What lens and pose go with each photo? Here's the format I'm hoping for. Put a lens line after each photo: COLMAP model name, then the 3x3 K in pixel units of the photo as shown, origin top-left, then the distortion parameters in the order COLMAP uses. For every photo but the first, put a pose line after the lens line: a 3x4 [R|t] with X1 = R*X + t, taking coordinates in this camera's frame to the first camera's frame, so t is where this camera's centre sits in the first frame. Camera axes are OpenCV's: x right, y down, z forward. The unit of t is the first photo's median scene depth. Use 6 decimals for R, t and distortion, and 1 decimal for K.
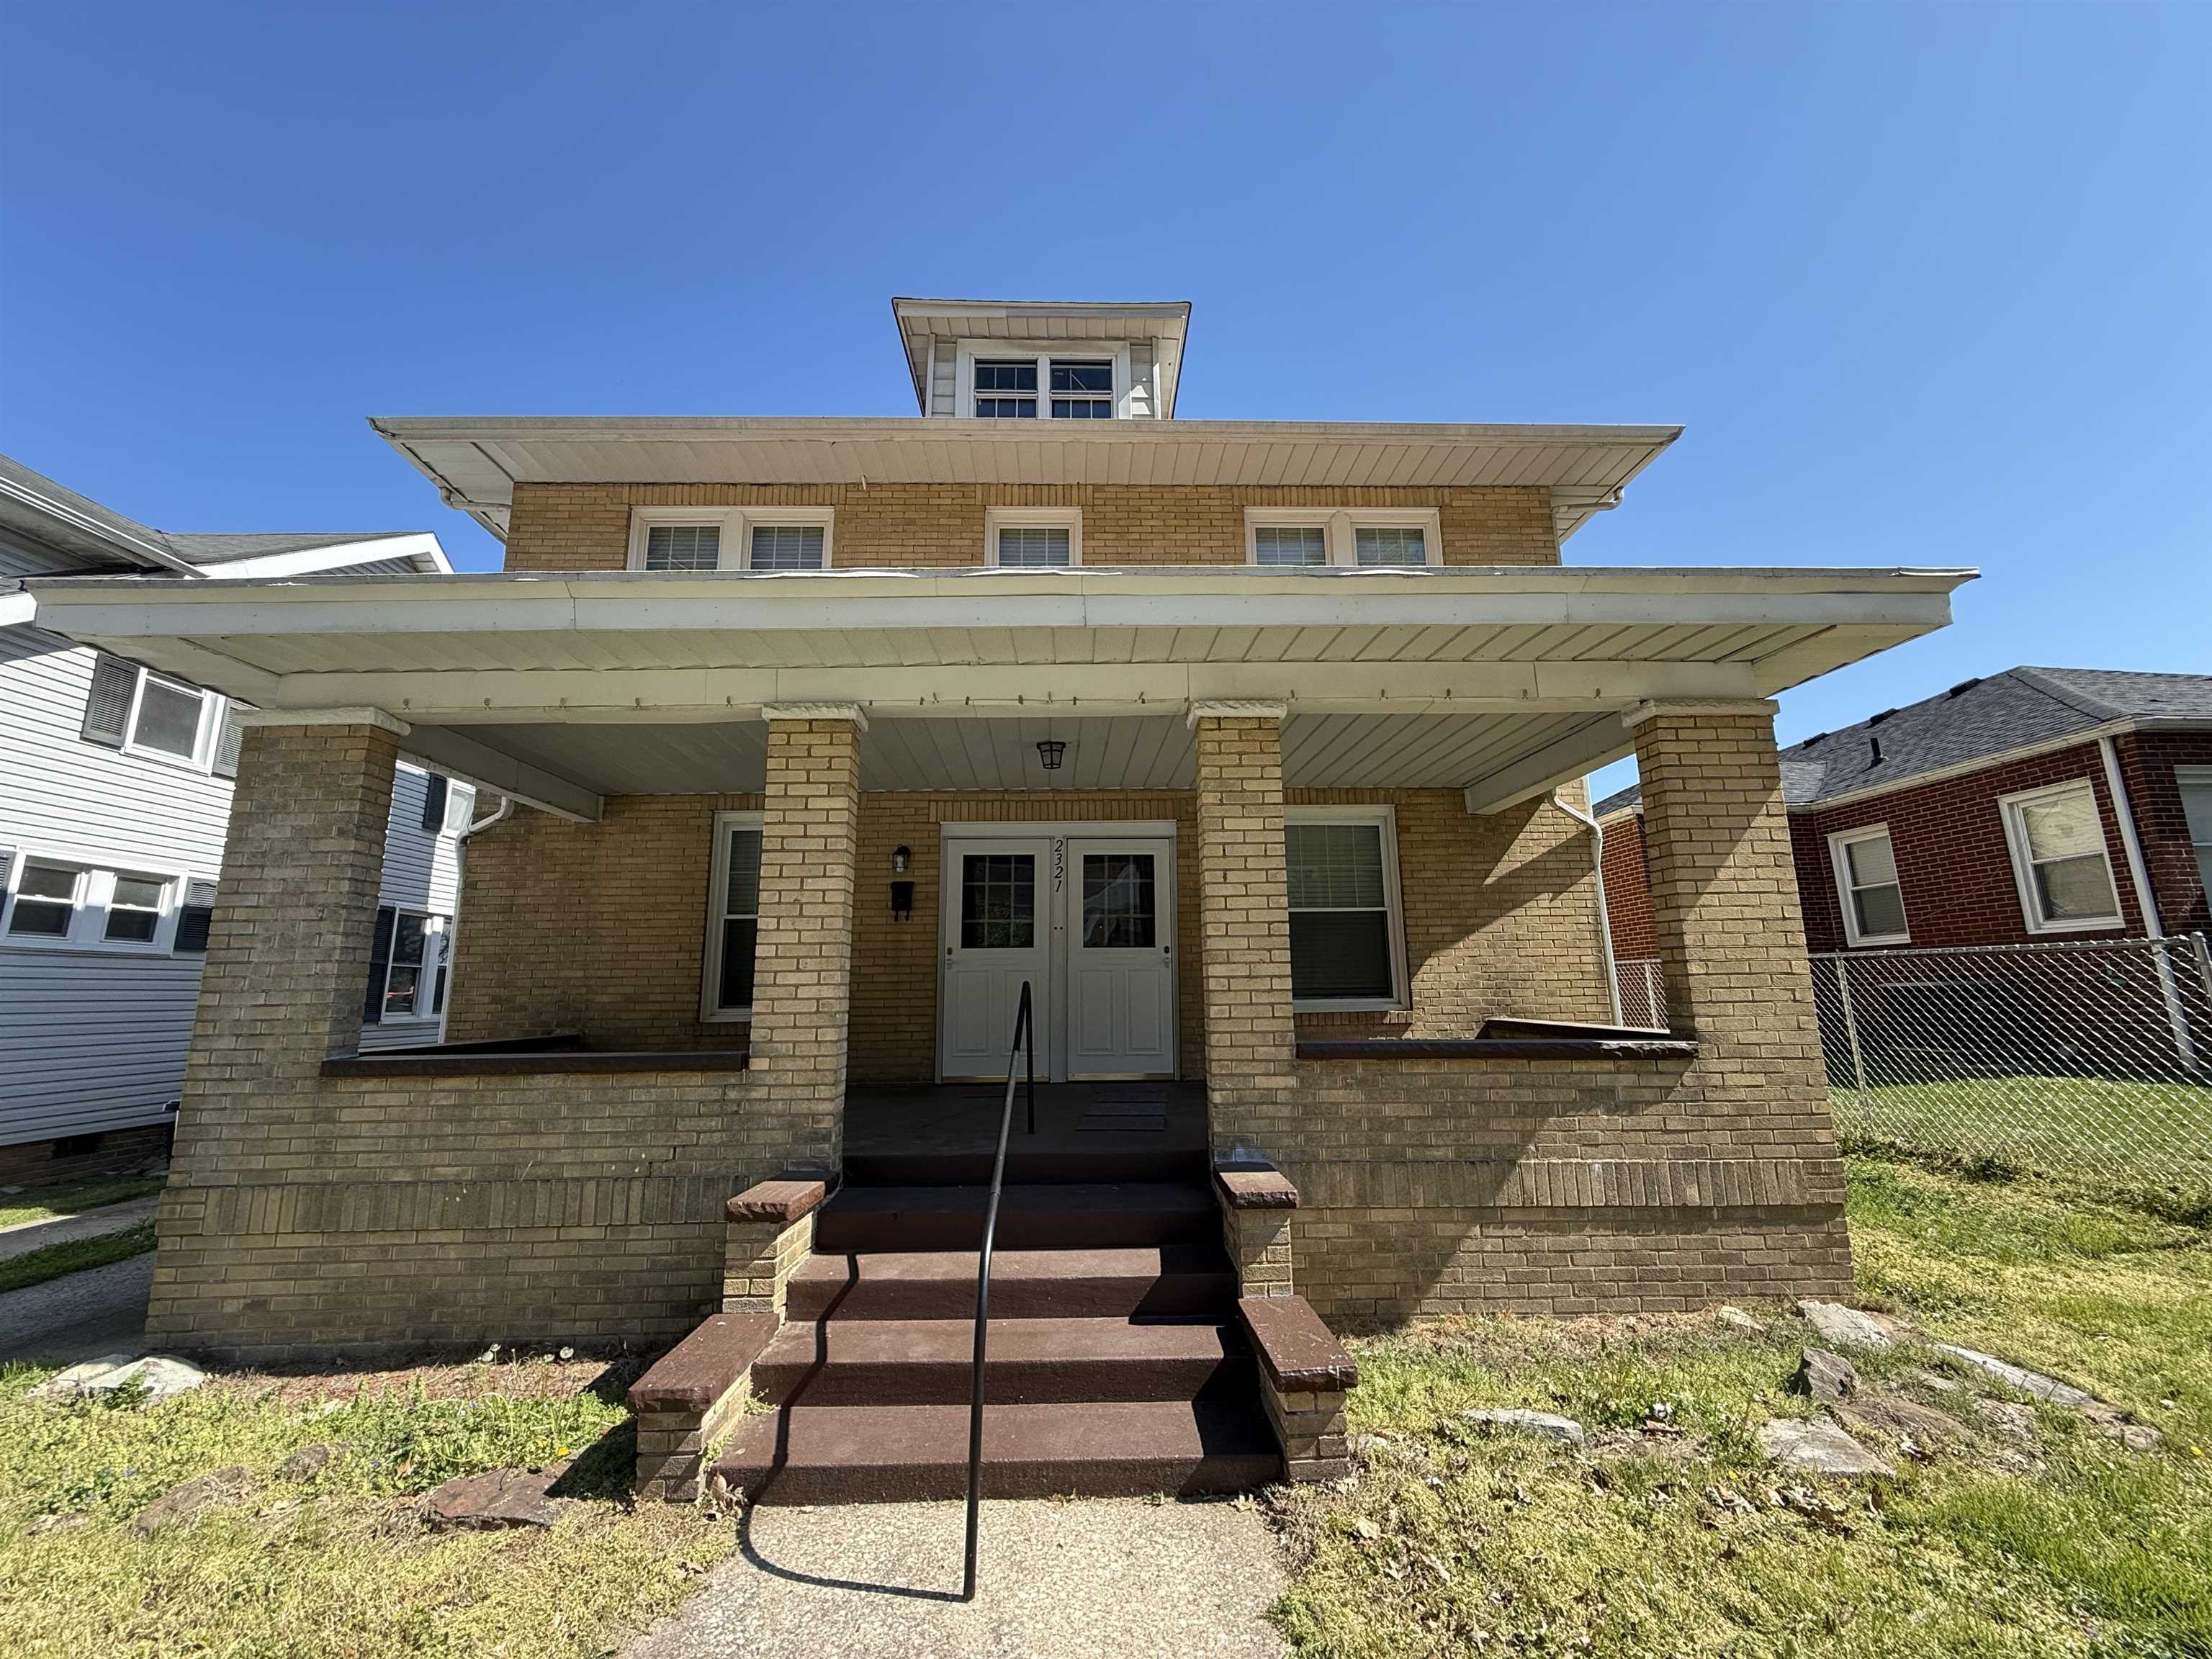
lens RADIAL K [[885.4, 0, 1099.2], [0, 885.4, 814.1], [0, 0, 1]] dist [-0.001366, 0.000484]
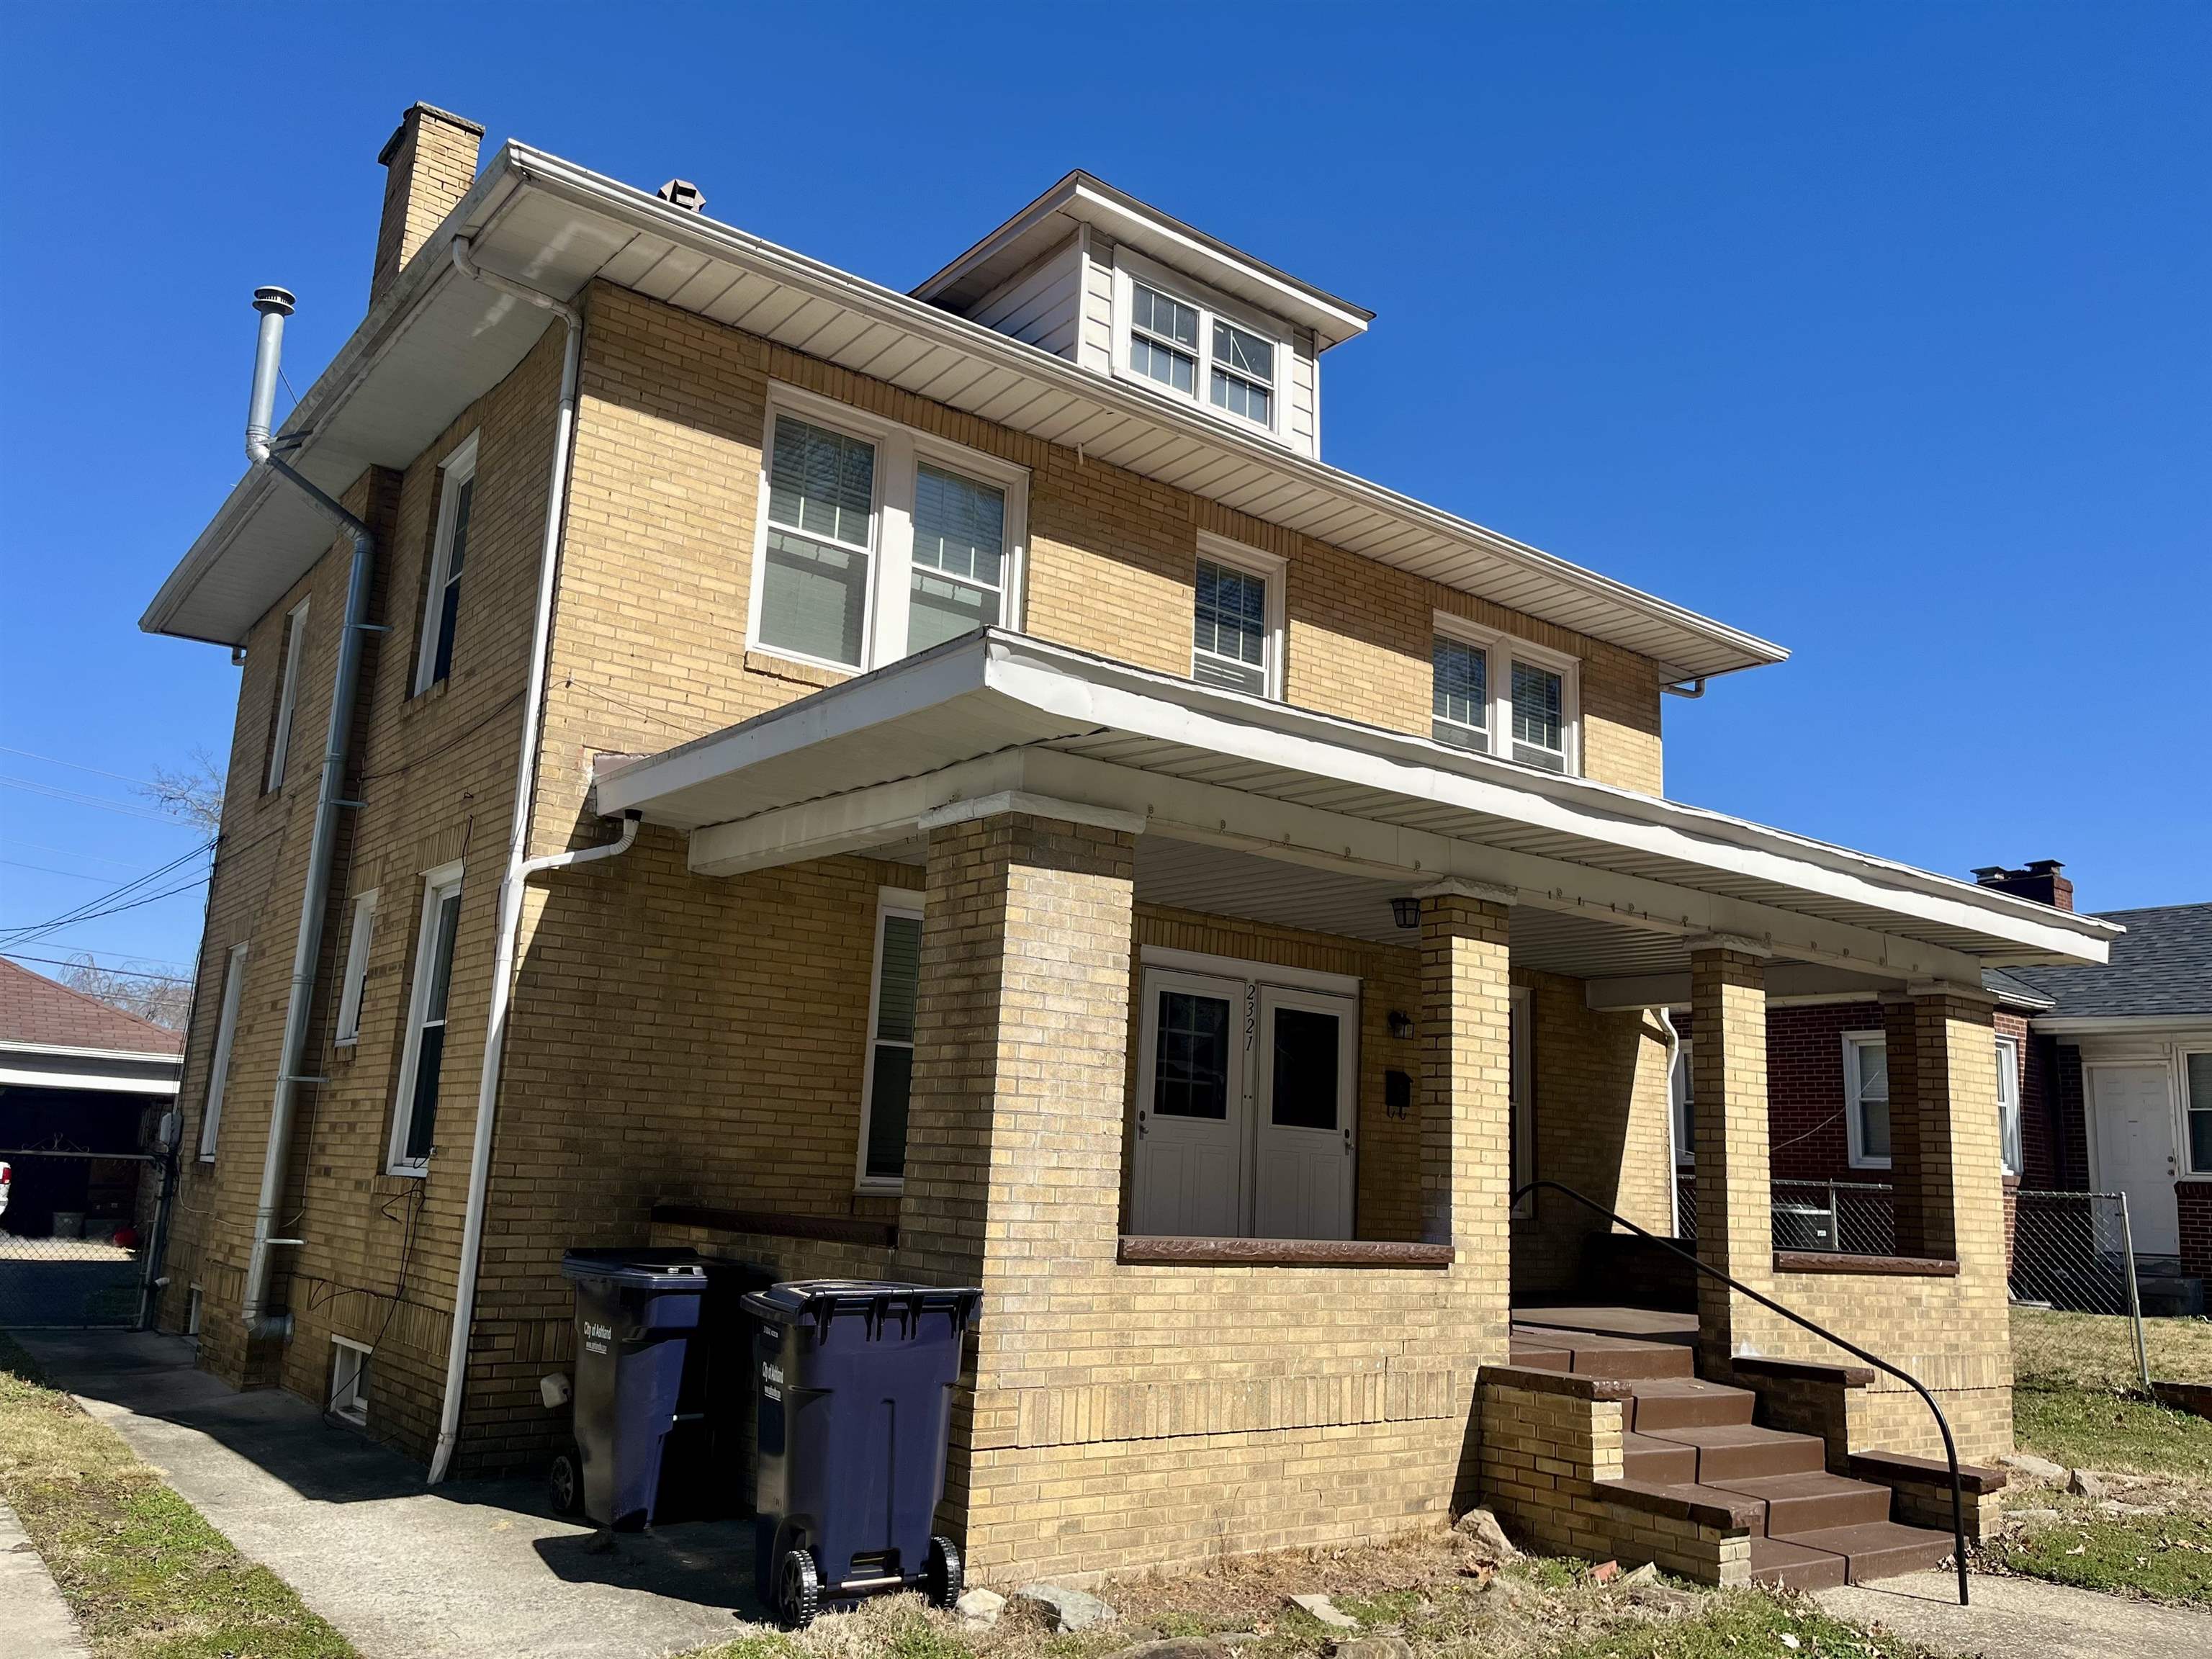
lens RADIAL K [[1683.7, 0, 1116.6], [0, 1683.7, 820.7], [0, 0, 1]] dist [0.052257, -0.067449]
pose [[0.808073, 0.171572, 0.563543, -1.832567], [-0.172353, 0.983644, -0.052333, -0.028544], [-0.563305, -0.054839, 0.824427, -0.302224]]
